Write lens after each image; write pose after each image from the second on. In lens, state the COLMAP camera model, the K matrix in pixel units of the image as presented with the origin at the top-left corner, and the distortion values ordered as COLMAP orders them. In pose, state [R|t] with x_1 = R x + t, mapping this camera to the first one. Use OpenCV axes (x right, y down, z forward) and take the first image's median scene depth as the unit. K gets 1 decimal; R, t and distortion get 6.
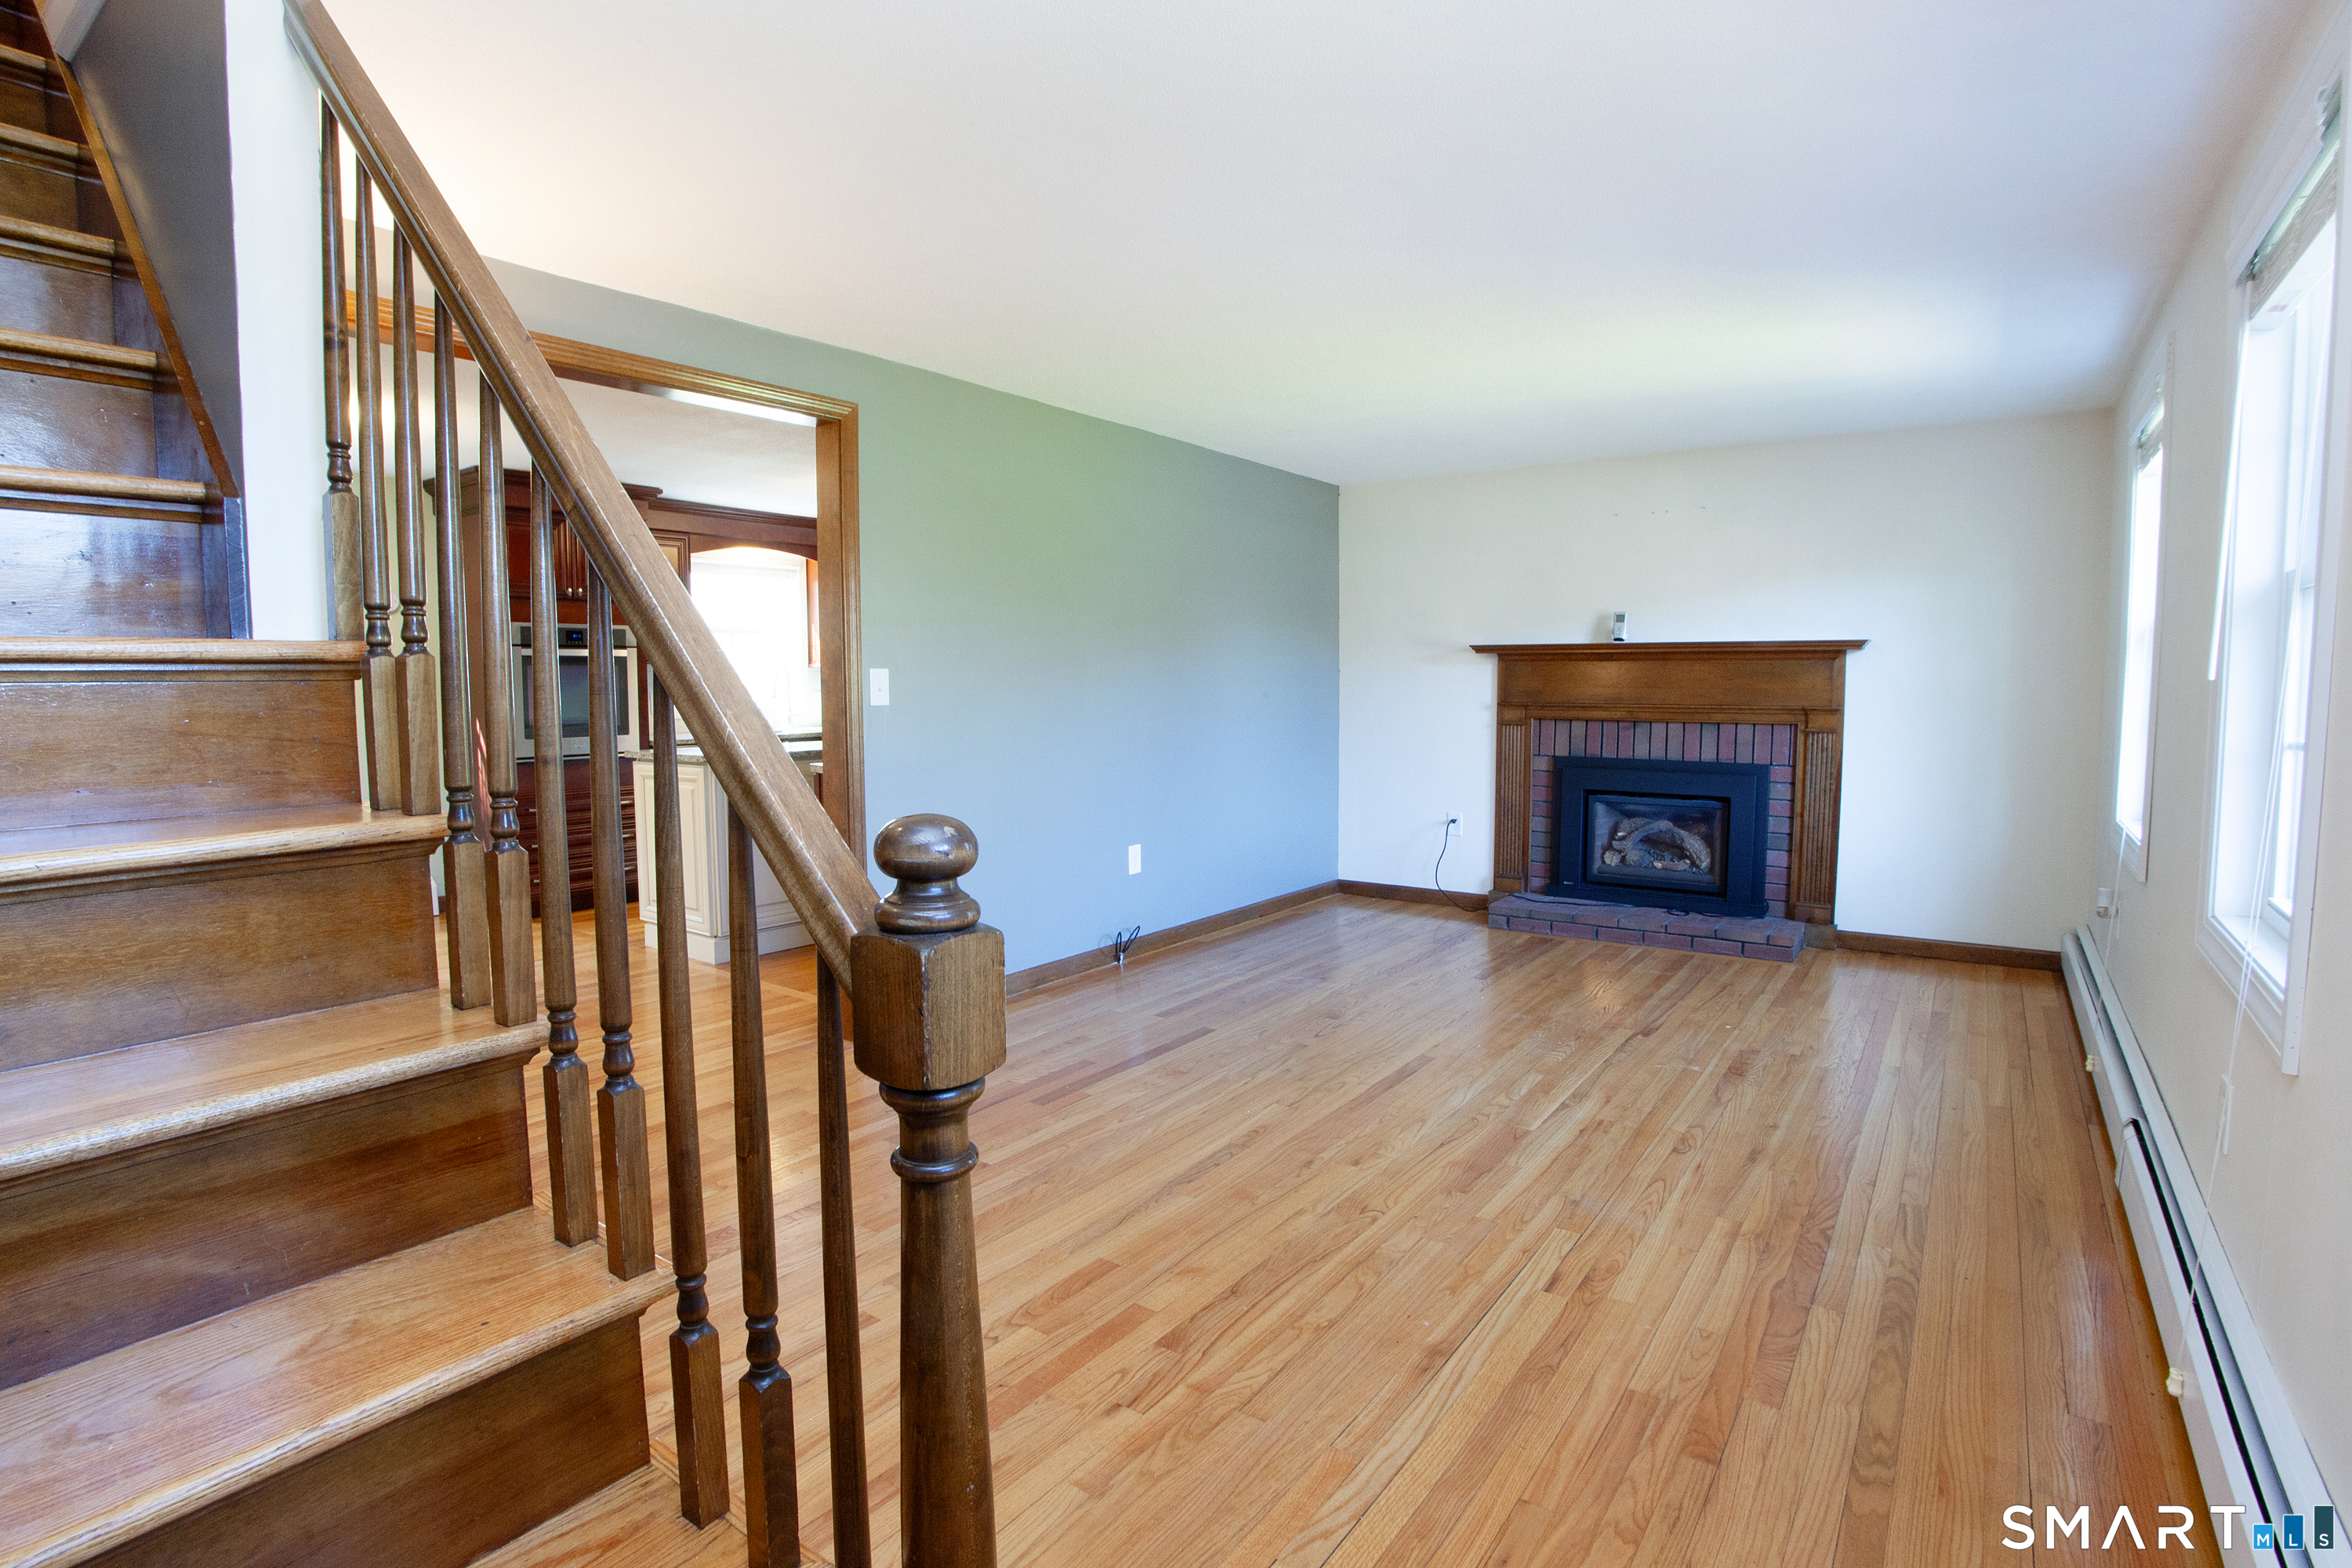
lens RADIAL K [[1151.0, 0, 1181.9], [0, 1151.0, 781.2], [0, 0, 1]] dist [-0.088793, 0.030039]
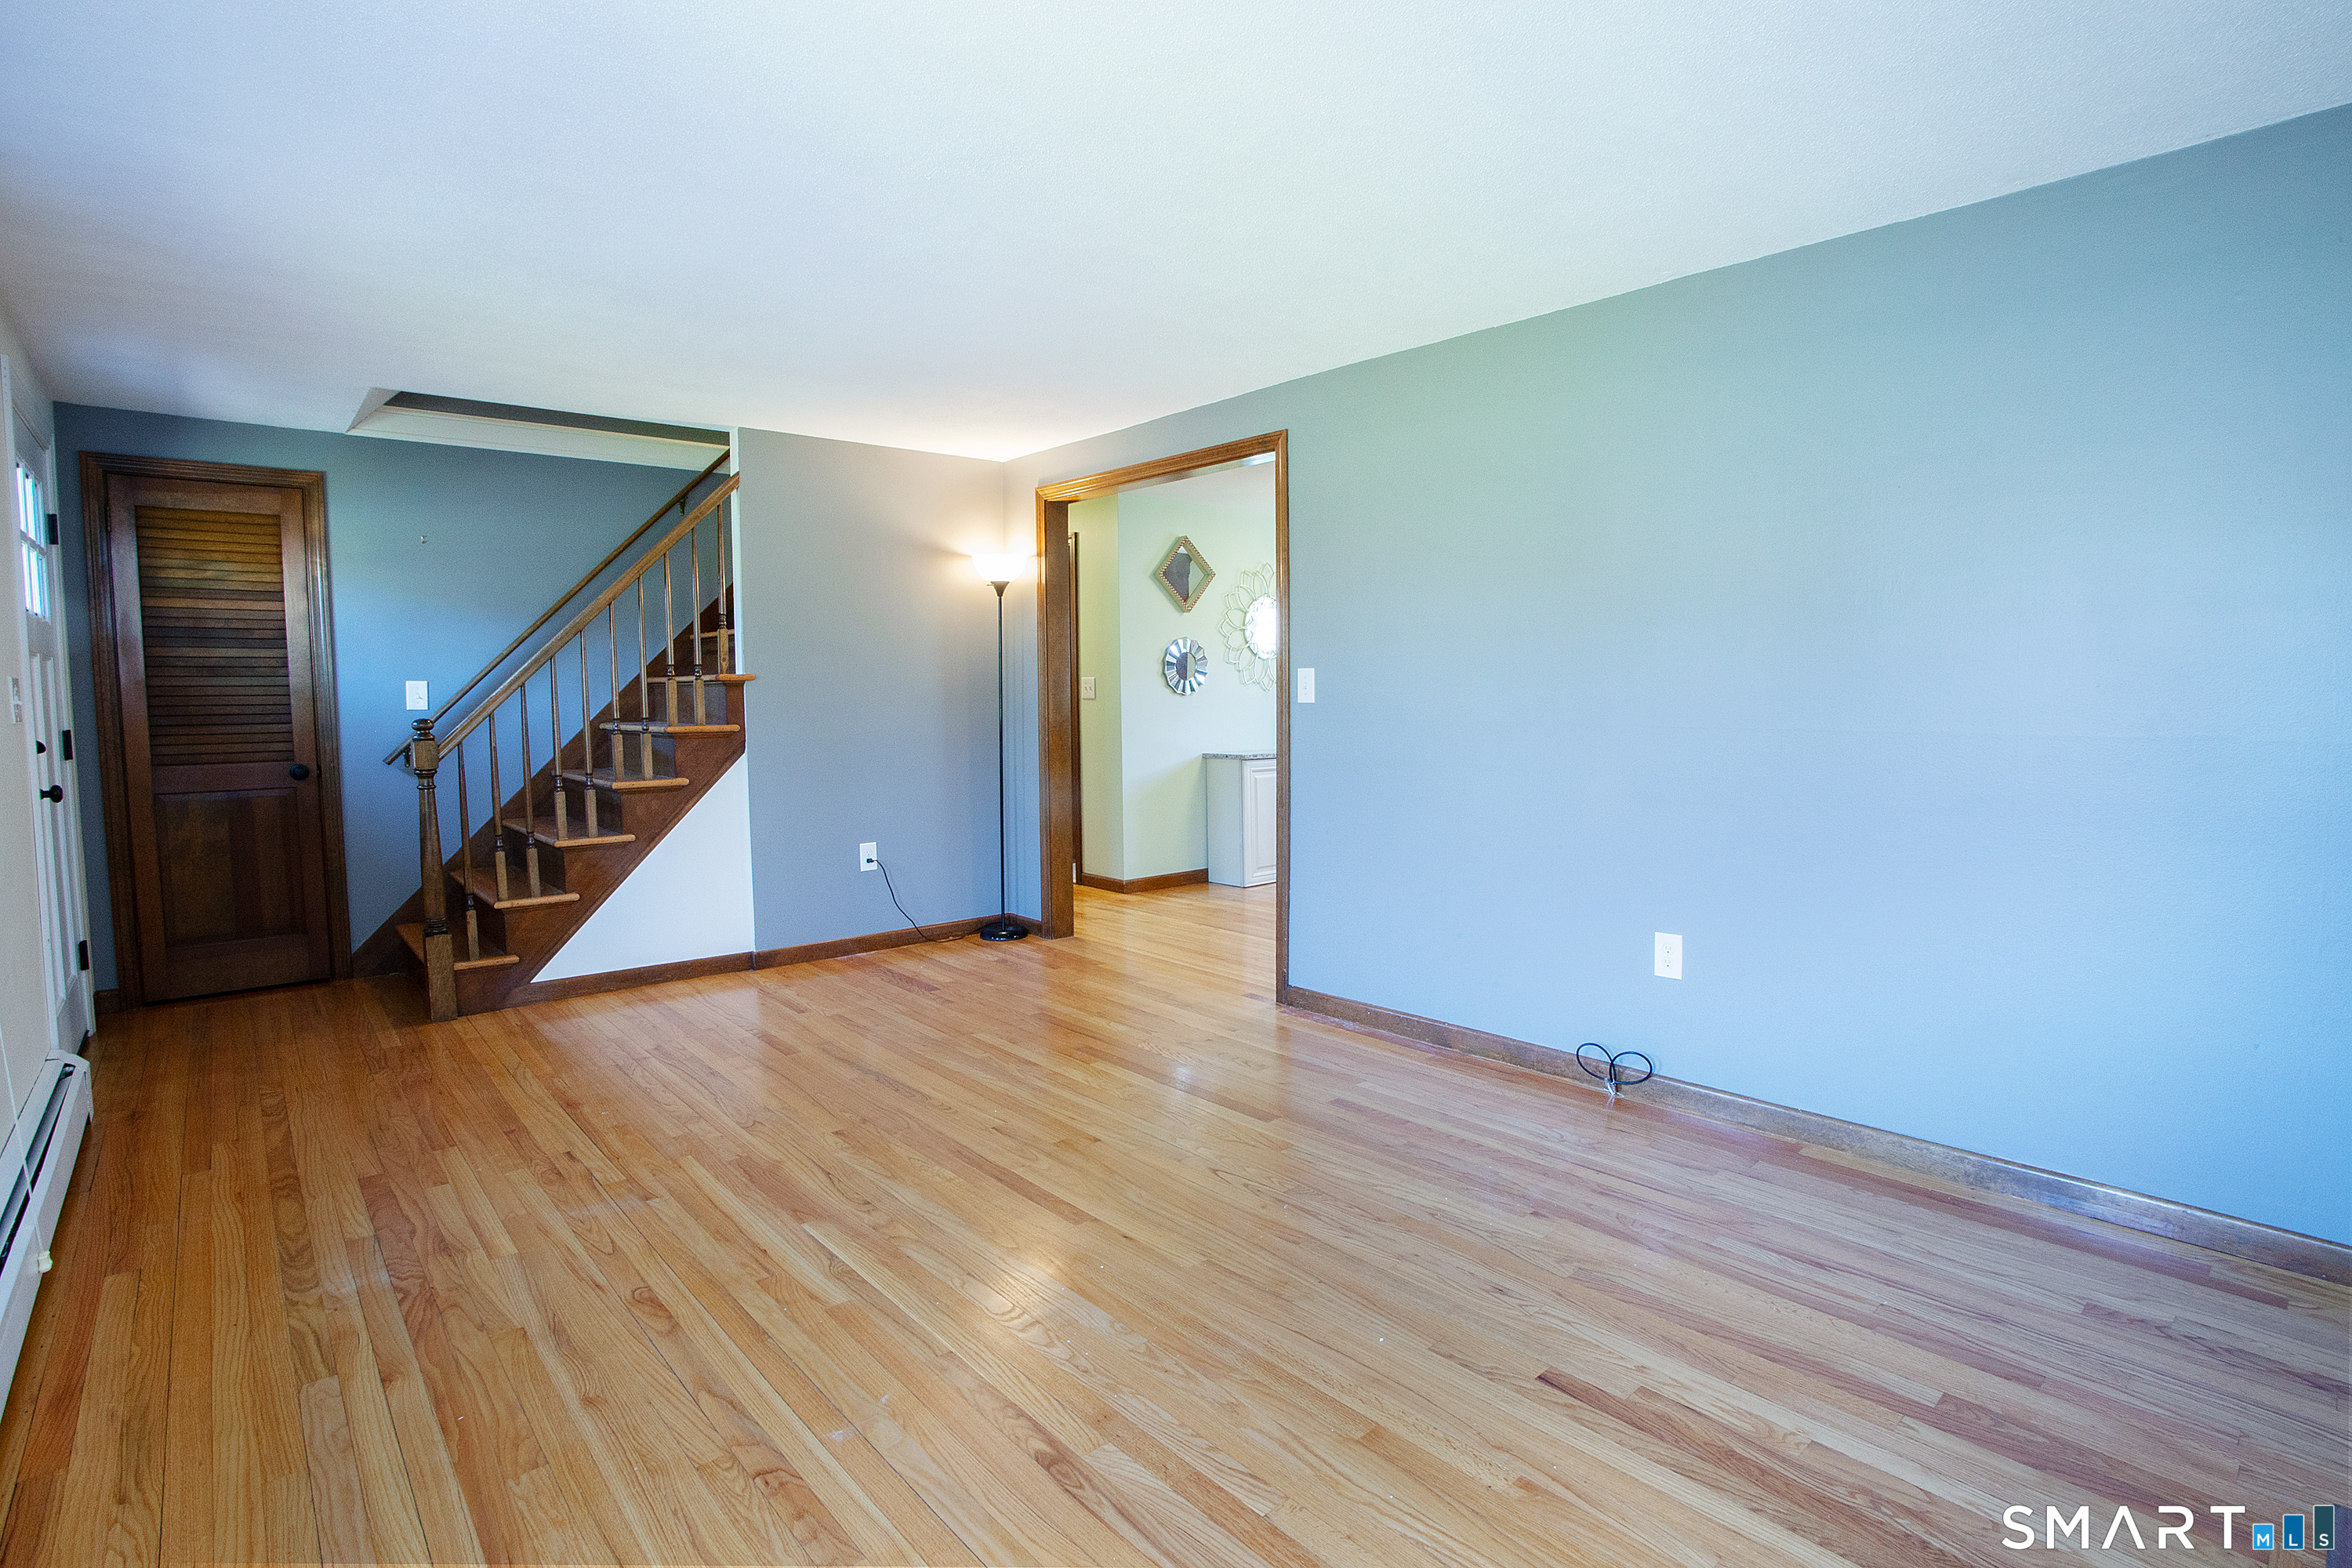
lens RADIAL K [[1151.0, 0, 1181.9], [0, 1151.0, 781.2], [0, 0, 1]] dist [-0.088793, 0.030039]
pose [[-0.221401, 0.084618, -0.971505, 1.088422], [-0.074121, 0.991886, 0.103285, -0.126669], [0.972362, 0.094877, -0.213333, 1.511101]]
